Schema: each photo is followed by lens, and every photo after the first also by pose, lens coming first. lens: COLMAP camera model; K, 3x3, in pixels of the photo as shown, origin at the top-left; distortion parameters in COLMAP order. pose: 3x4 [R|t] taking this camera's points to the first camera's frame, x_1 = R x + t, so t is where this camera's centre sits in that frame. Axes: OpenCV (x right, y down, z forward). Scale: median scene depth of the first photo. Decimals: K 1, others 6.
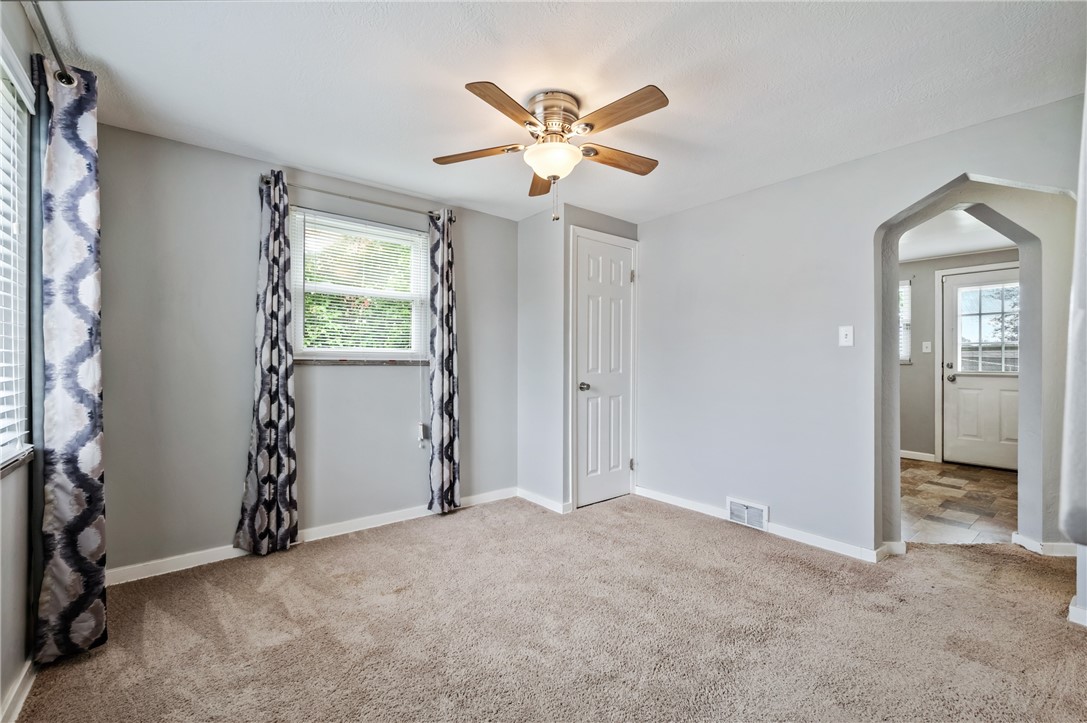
lens RADIAL K [[453.0, 0, 543.5], [0, 453.0, 361.5], [0, 0, 1]] dist [0.001192, 0.000244]
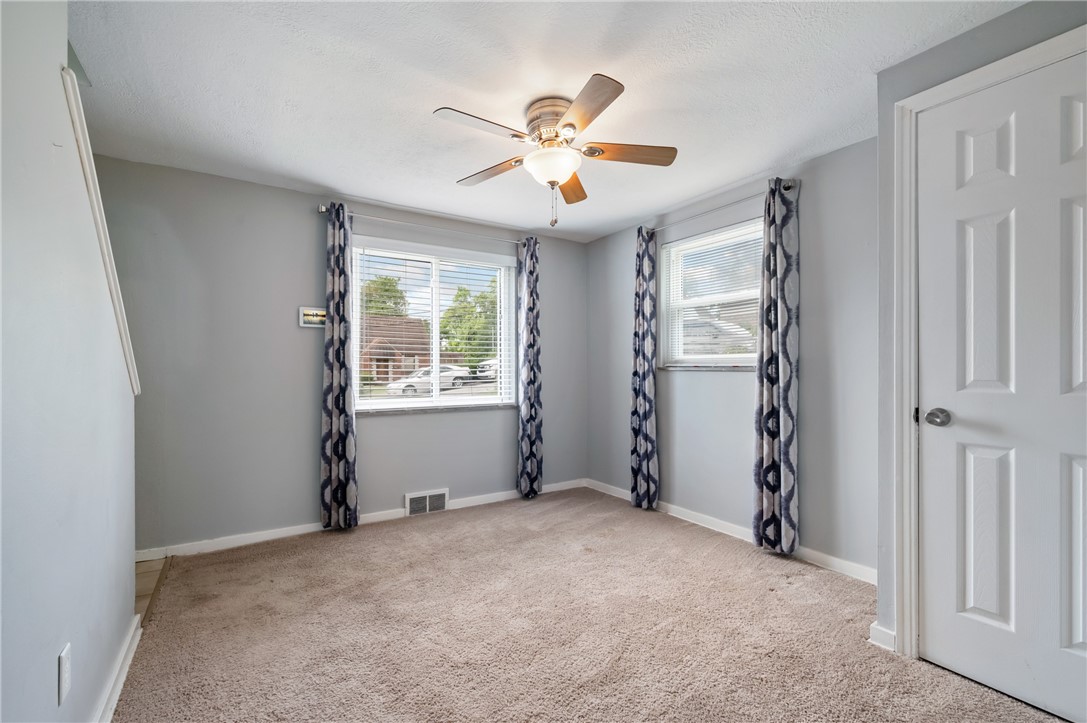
lens RADIAL K [[457.3, 0, 542.2], [0, 457.3, 375.1], [0, 0, 1]] dist [0.002015, 0.000259]
pose [[-0.083423, 0.011125, -0.996452, 0.727471], [0.003246, 0.999935, 0.010892, 0.005073], [0.996509, -0.002326, -0.083454, 0.744905]]
